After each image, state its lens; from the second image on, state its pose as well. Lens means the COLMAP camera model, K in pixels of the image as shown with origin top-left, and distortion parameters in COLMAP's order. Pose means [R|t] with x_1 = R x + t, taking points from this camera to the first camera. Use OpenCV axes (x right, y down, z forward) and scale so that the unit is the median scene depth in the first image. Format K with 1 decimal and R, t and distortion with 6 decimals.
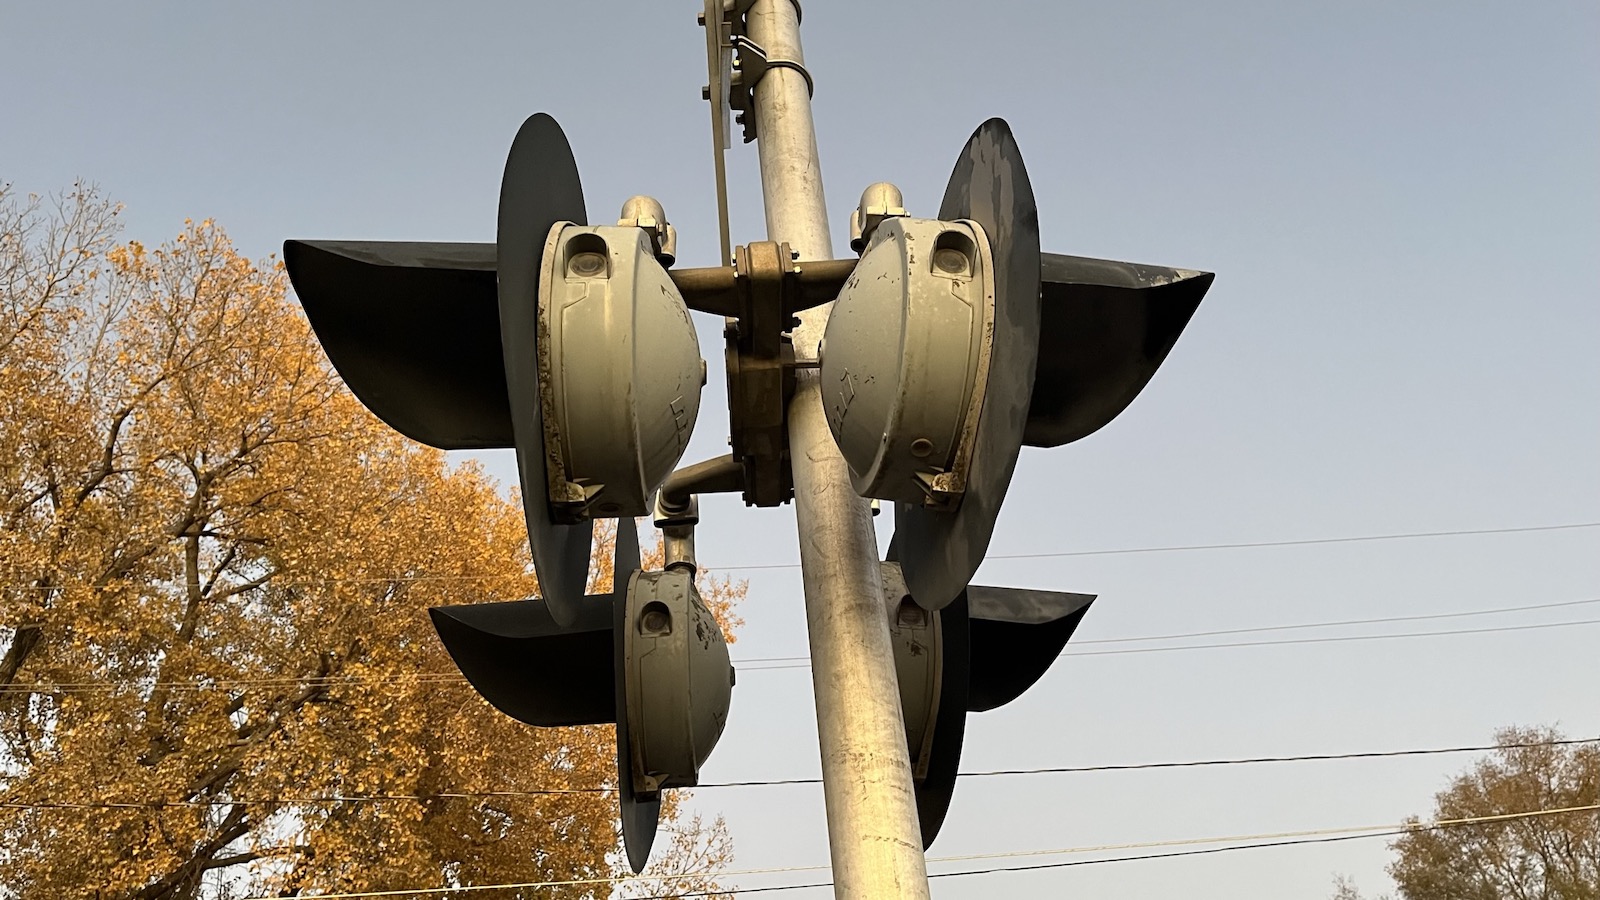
lens RADIAL K [[1216.5, 0, 806.0], [0, 1216.5, 444.7], [0, 0, 1]] dist [0.053685, -0.062487]
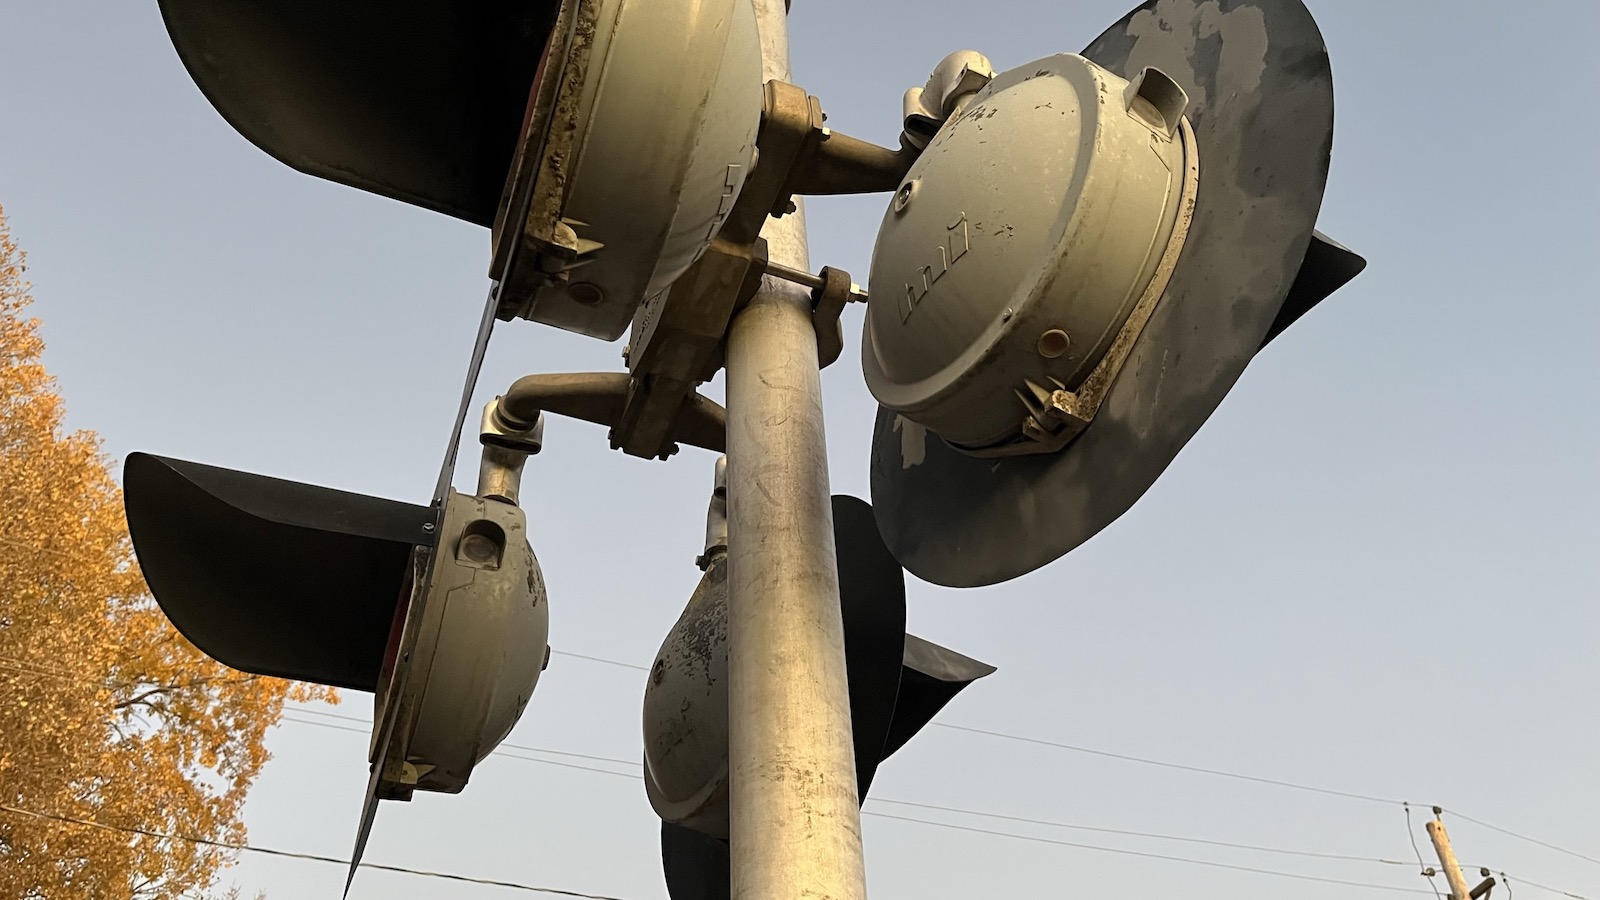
lens RADIAL K [[1216.5, 0, 806.0], [0, 1216.5, 444.7], [0, 0, 1]] dist [0.053685, -0.062487]
pose [[0.929921, 0.276899, 0.242019, -0.168883], [-0.251753, 0.959031, -0.129926, 0.164222], [-0.268080, 0.059892, 0.961533, 0.327279]]
